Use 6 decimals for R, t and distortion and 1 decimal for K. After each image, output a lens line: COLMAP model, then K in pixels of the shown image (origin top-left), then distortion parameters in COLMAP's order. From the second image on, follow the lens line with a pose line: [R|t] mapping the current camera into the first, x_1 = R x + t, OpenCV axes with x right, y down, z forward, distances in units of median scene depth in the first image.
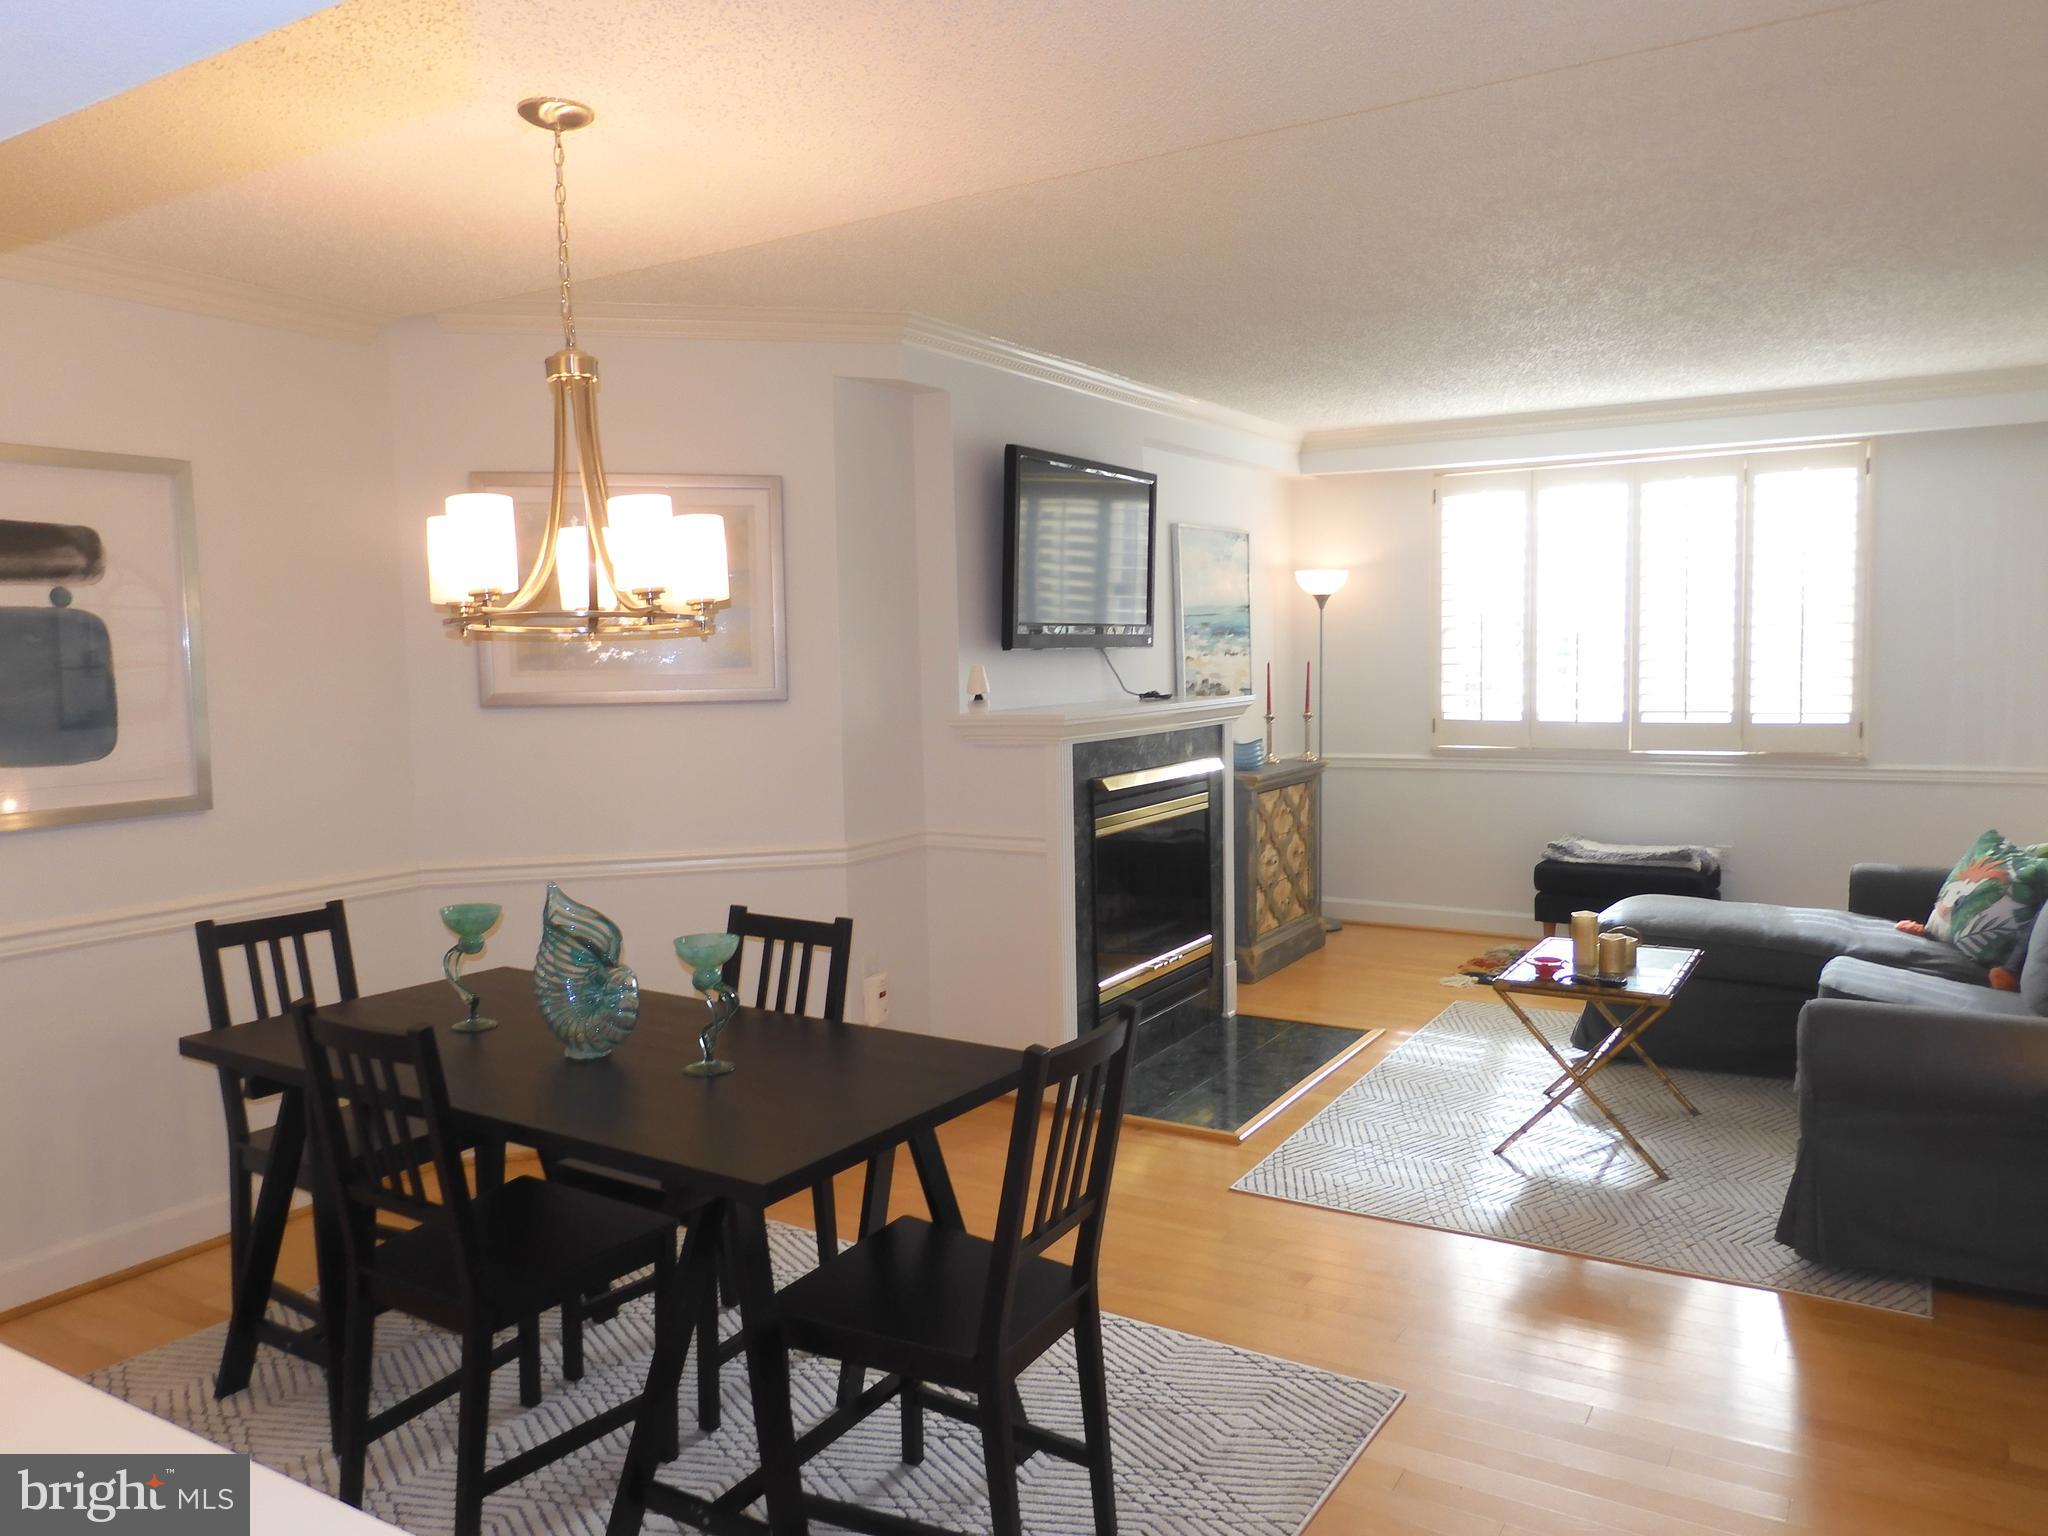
lens RADIAL K [[1472.7, 0, 1022.9], [0, 1472.7, 759.5], [0, 0, 1]] dist [0.000206, 0.000165]
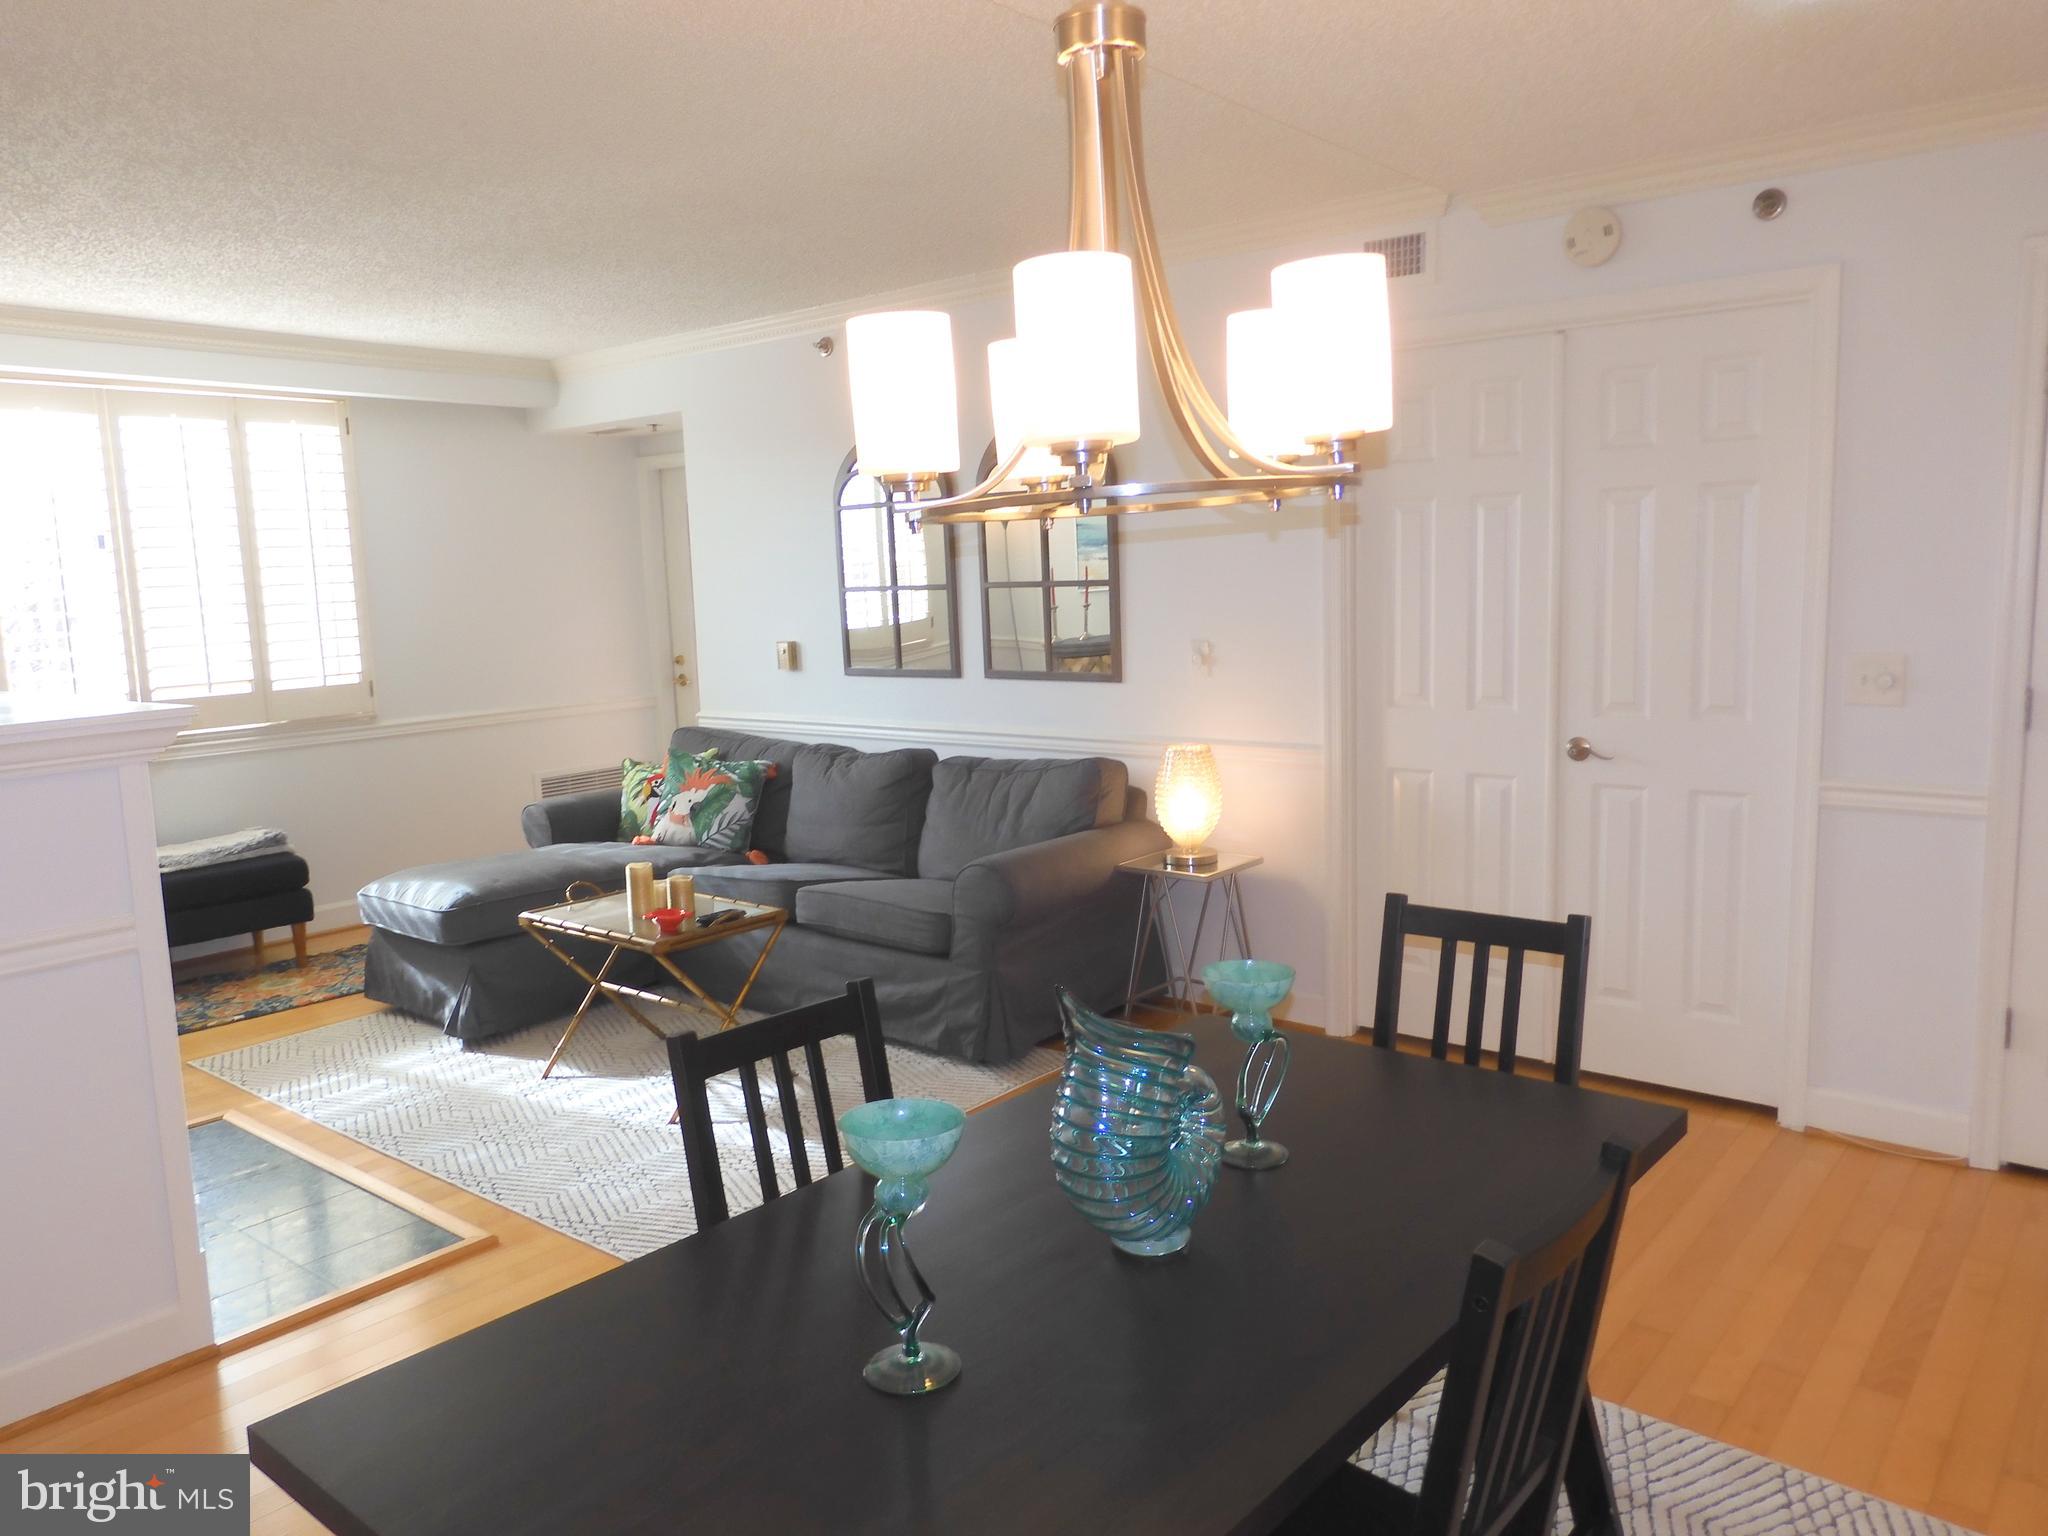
lens RADIAL K [[1439.1, 0, 1016.9], [0, 1439.1, 780.7], [0, 0, 1]] dist [-0.003251, -0.000770]
pose [[0.157210, -0.130130, 0.978954, -0.343590], [0.106047, 0.987773, 0.114272, -0.023099], [-0.981855, 0.085851, 0.169088, 0.397132]]
